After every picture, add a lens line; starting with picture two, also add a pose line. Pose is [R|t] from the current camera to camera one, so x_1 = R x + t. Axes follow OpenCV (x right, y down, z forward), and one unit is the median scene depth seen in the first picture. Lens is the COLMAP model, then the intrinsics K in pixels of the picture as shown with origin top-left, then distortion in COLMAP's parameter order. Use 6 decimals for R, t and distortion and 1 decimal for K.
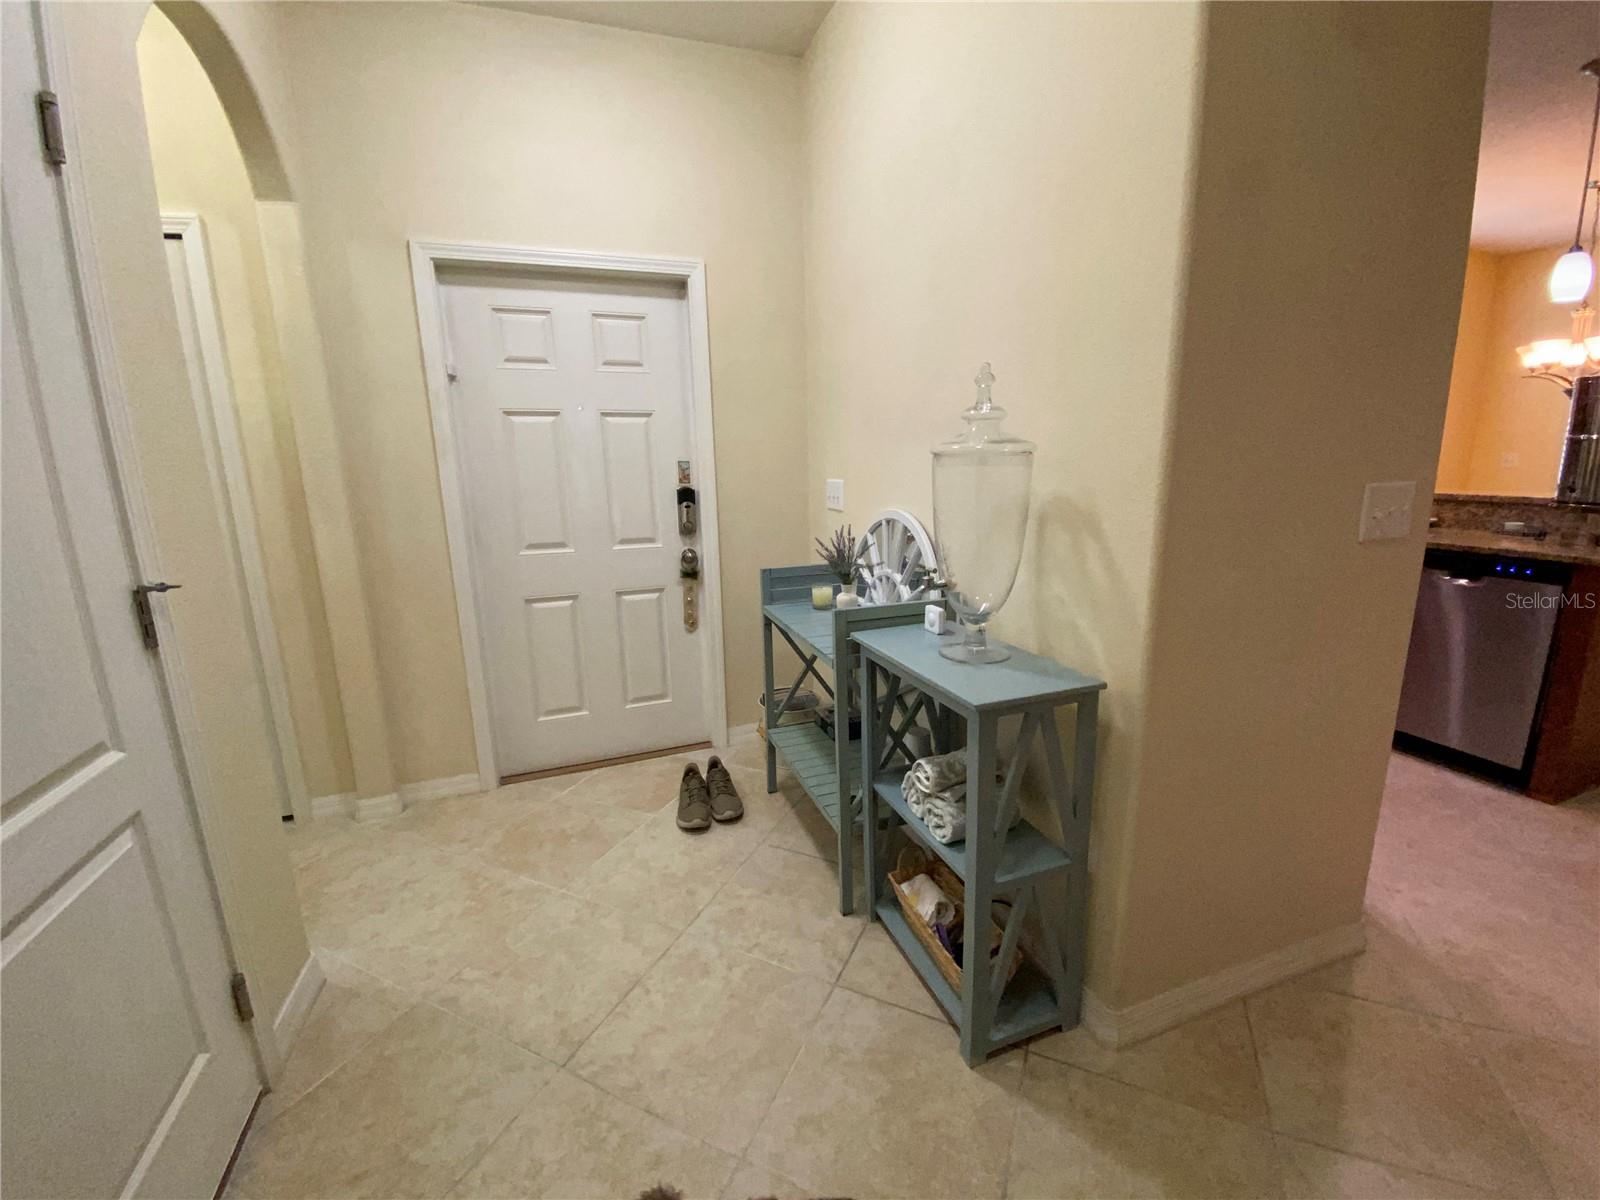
lens RADIAL K [[633.0, 0, 799.5], [0, 633.0, 588.2], [0, 0, 1]] dist [0.019654, -0.034741]
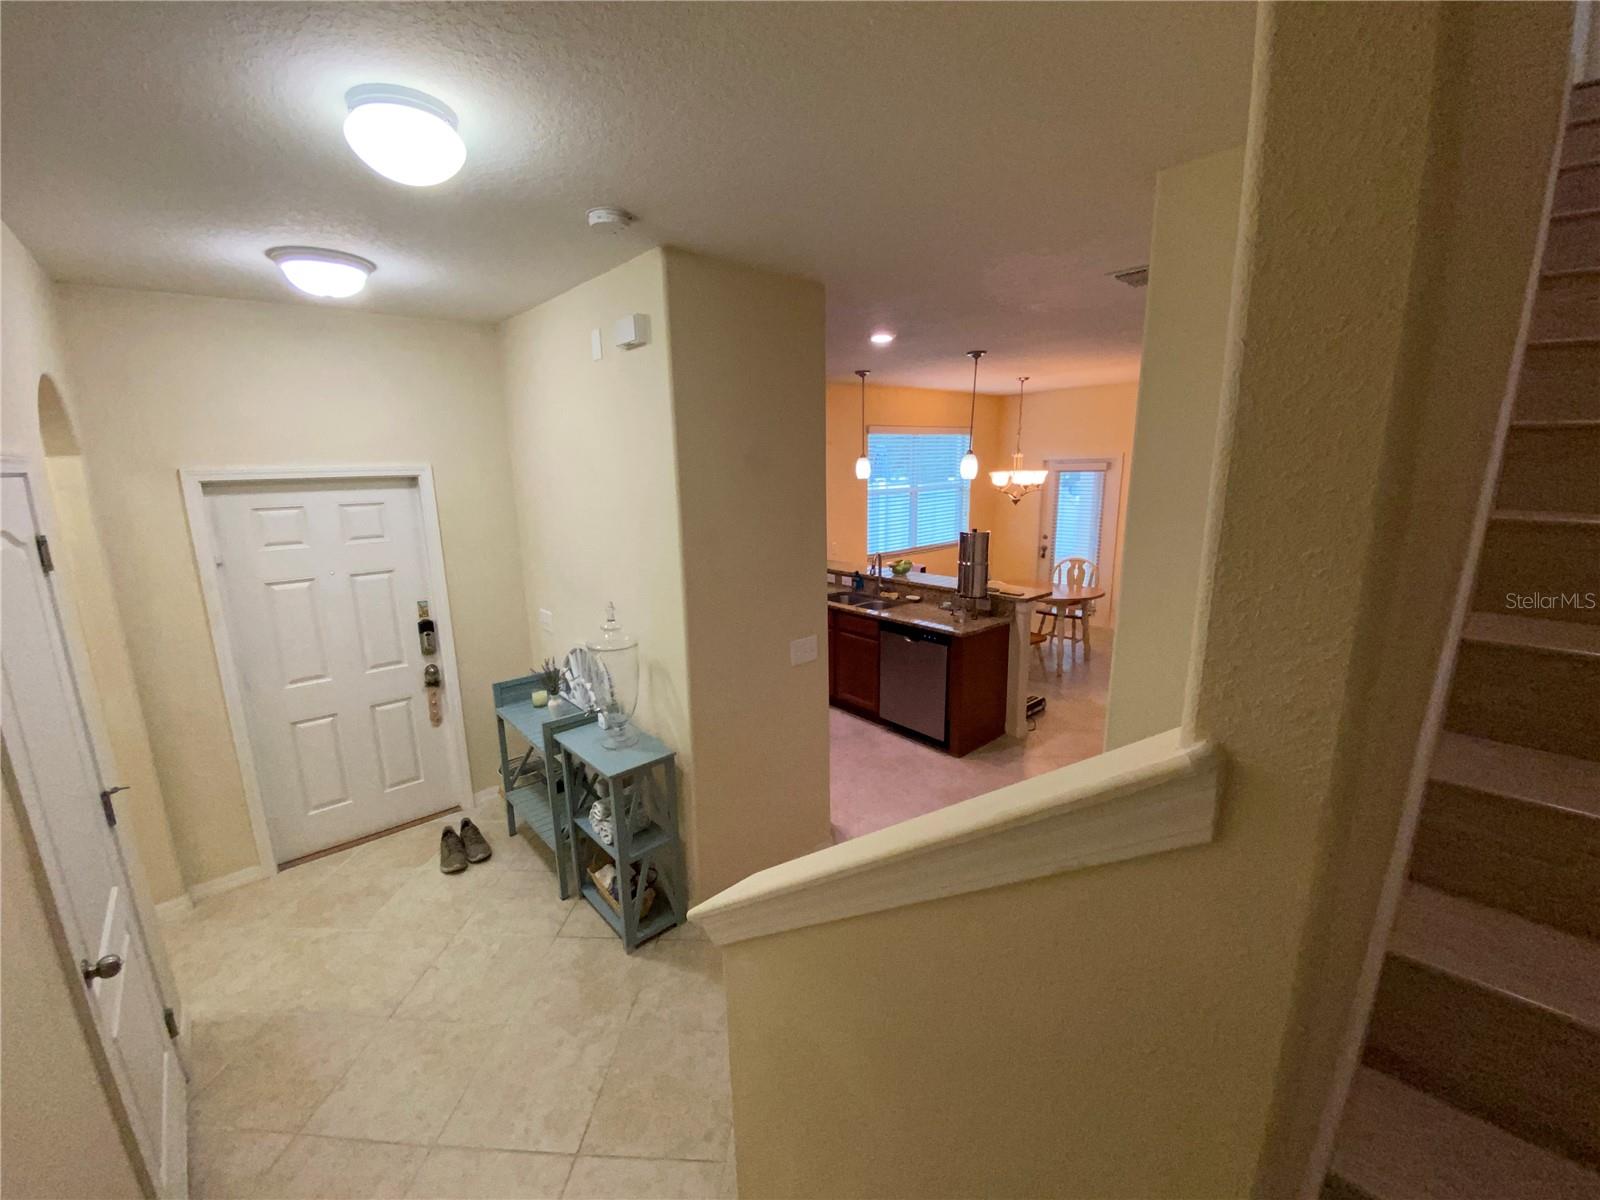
lens RADIAL K [[646.3, 0, 800.0], [0, 646.3, 600.0], [0, 0, 1]] dist [0.002308, -0.014968]
pose [[0.925626, -0.067028, 0.372456, 0.057205], [0.064490, 0.997732, 0.019282, -0.222555], [-0.372904, 0.006172, 0.927849, -0.684649]]
